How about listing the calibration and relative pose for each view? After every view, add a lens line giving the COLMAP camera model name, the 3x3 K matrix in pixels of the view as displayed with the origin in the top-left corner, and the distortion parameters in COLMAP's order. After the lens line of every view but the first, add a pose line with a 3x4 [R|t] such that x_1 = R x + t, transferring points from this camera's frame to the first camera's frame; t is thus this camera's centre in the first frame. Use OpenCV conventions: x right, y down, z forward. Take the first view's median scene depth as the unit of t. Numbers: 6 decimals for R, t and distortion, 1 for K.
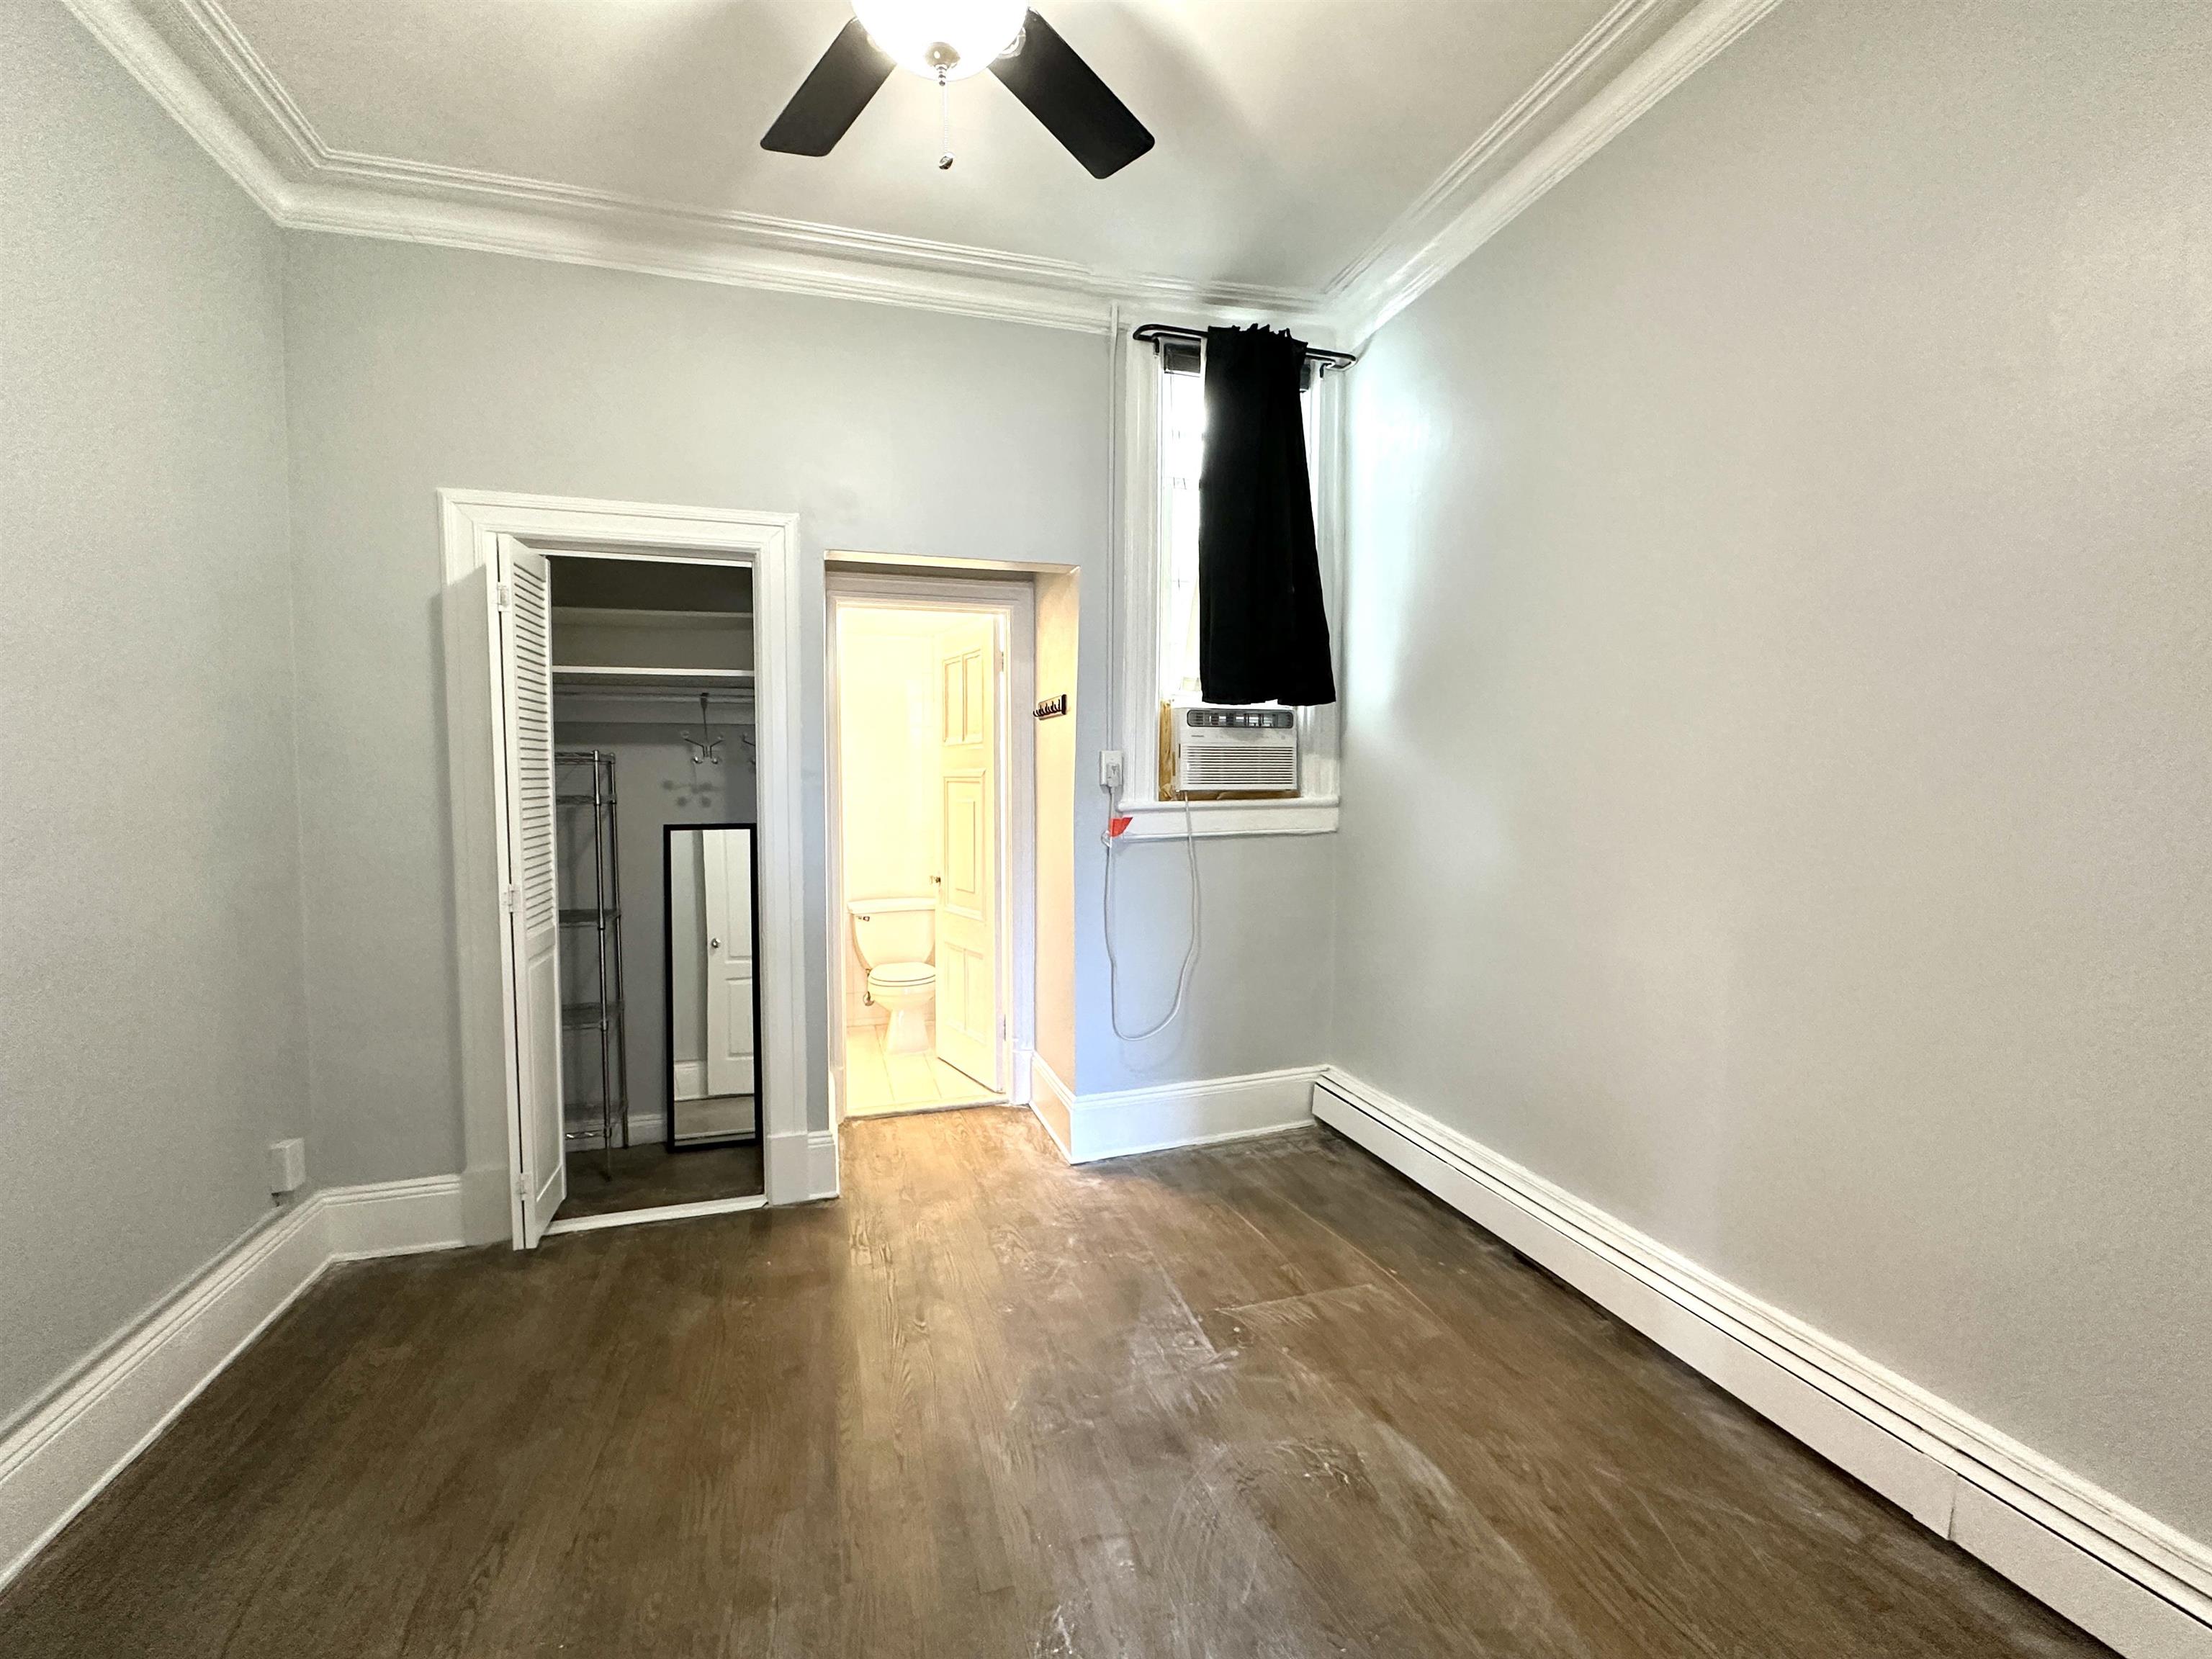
lens RADIAL K [[953.8, 0, 1102.6], [0, 953.8, 830.6], [0, 0, 1]] dist [-0.005991, 0.001173]
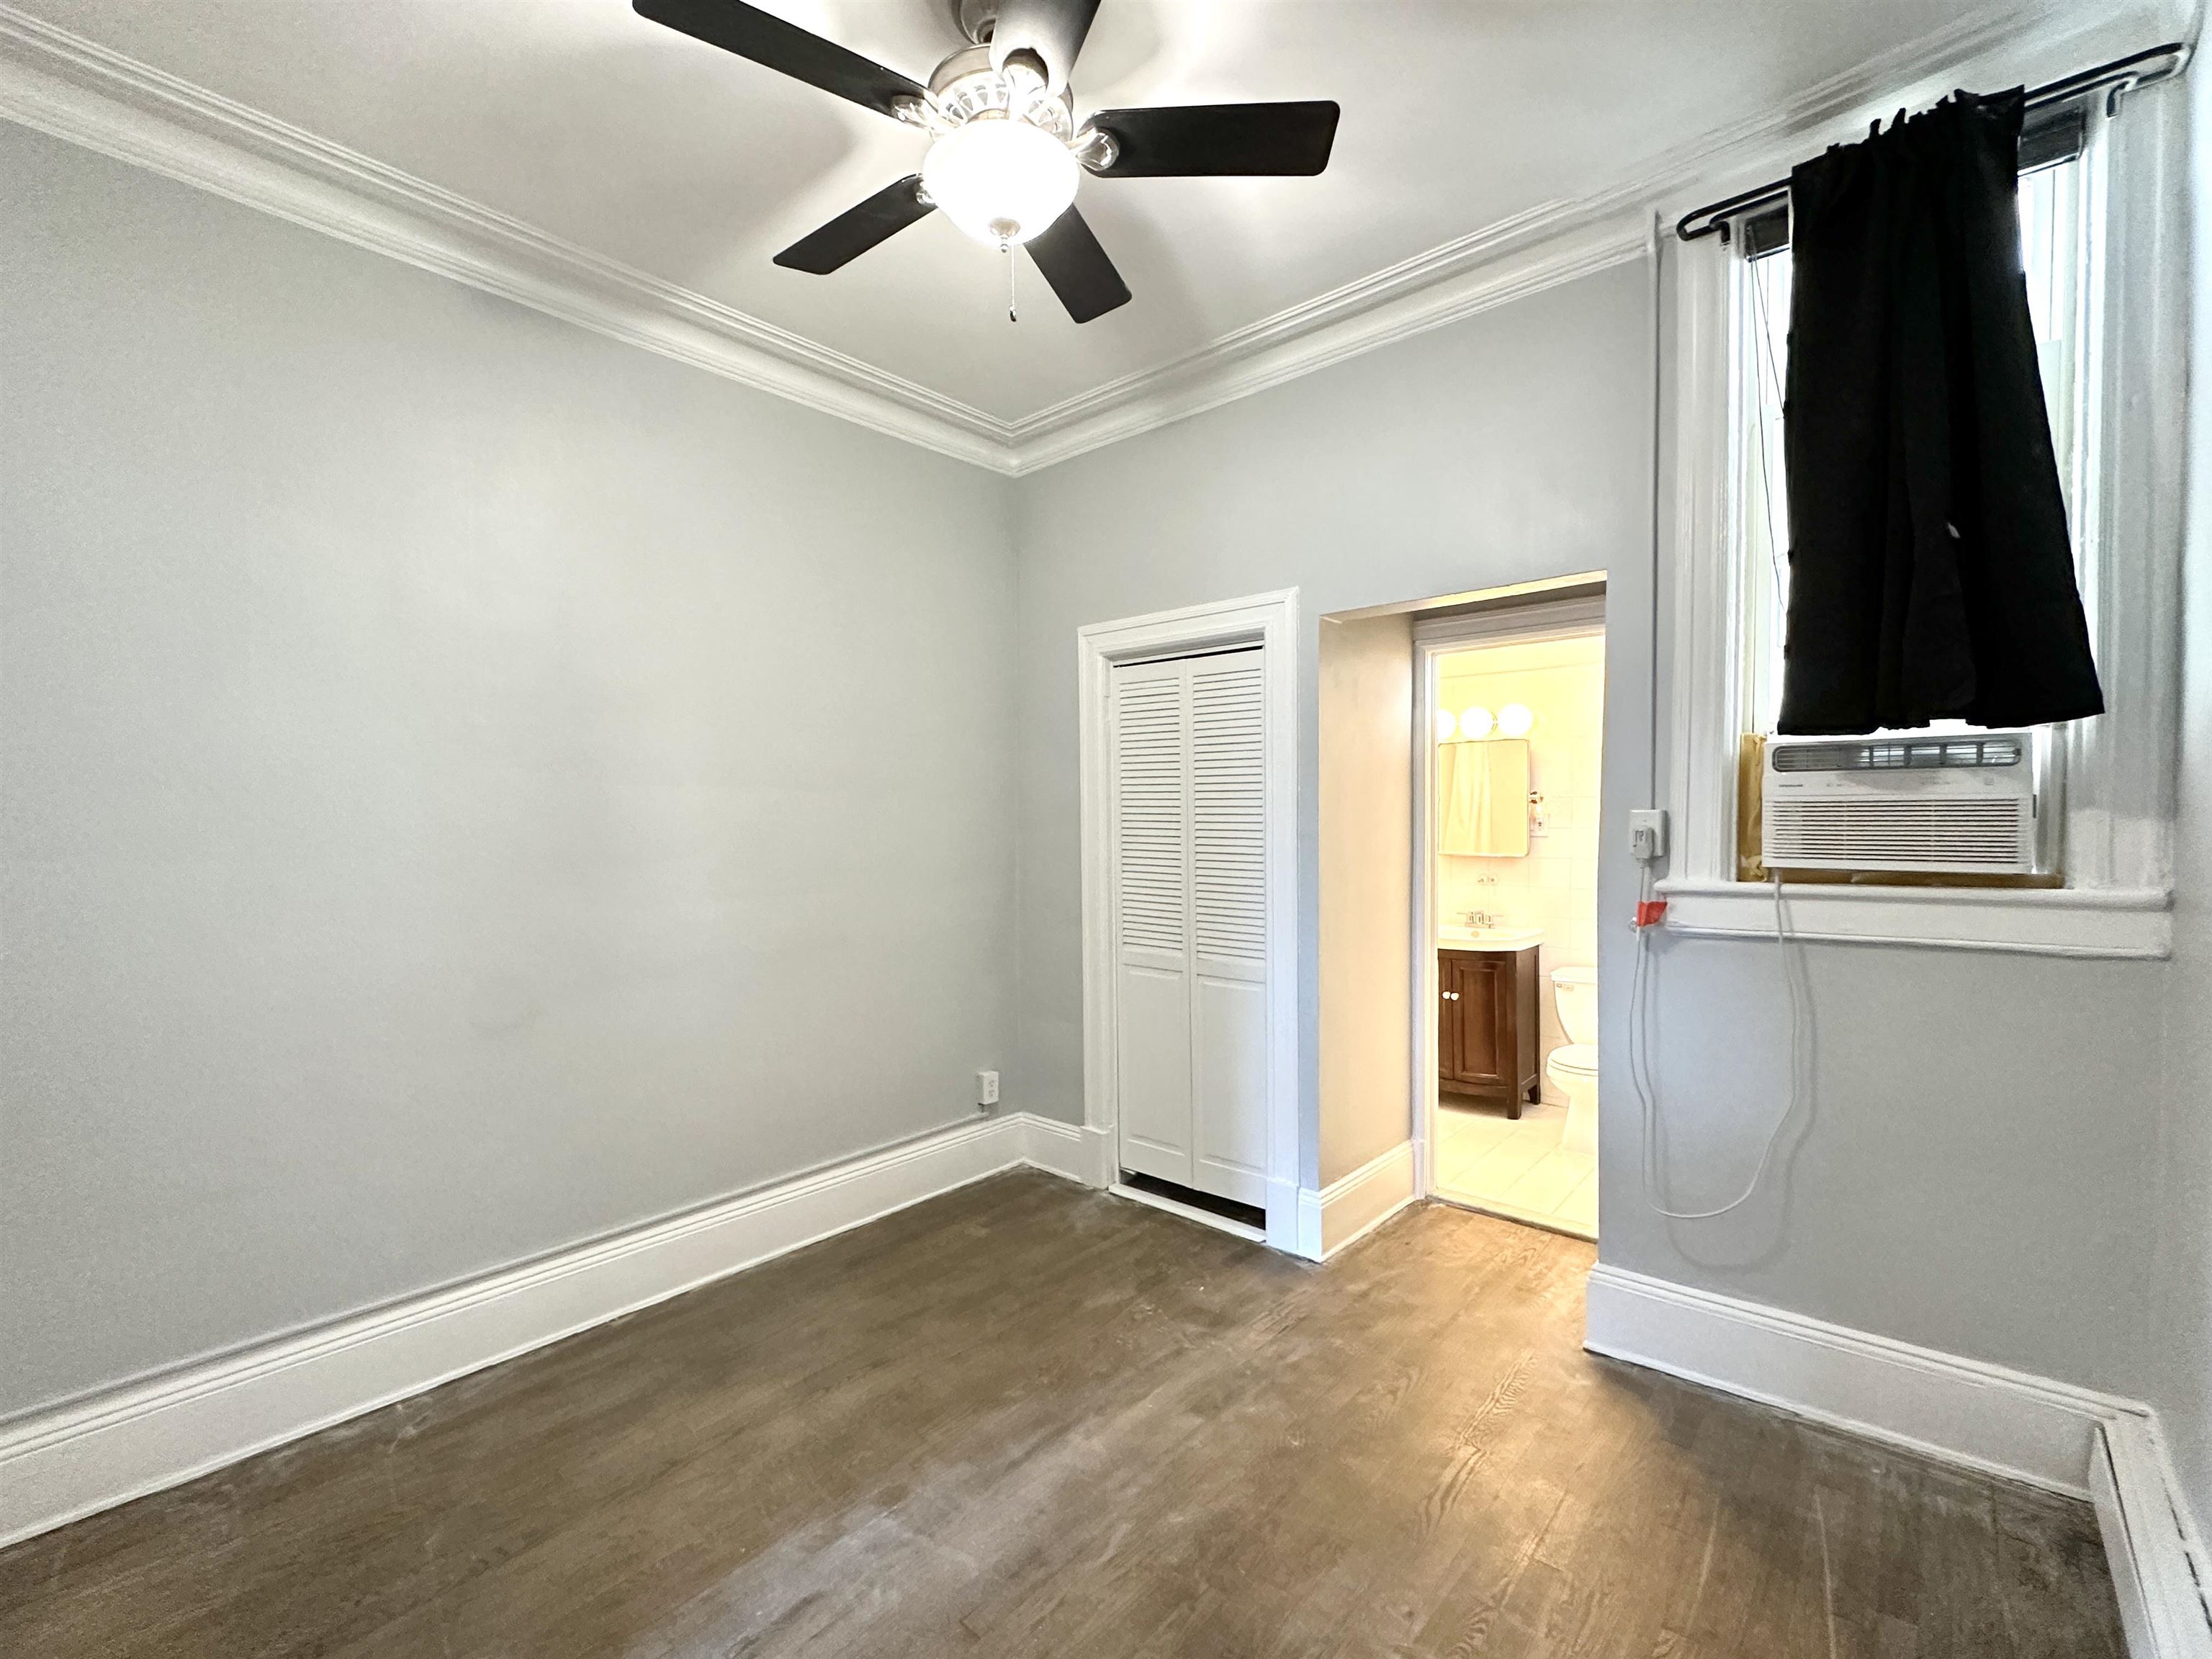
lens RADIAL K [[953.8, 0, 1102.6], [0, 953.8, 827.5], [0, 0, 1]] dist [-0.005991, 0.001173]
pose [[0.519694, 0.013284, -0.854249, 0.417901], [-0.038429, 0.999231, -0.007840, -0.047770], [0.853488, 0.036903, 0.519804, 0.259504]]
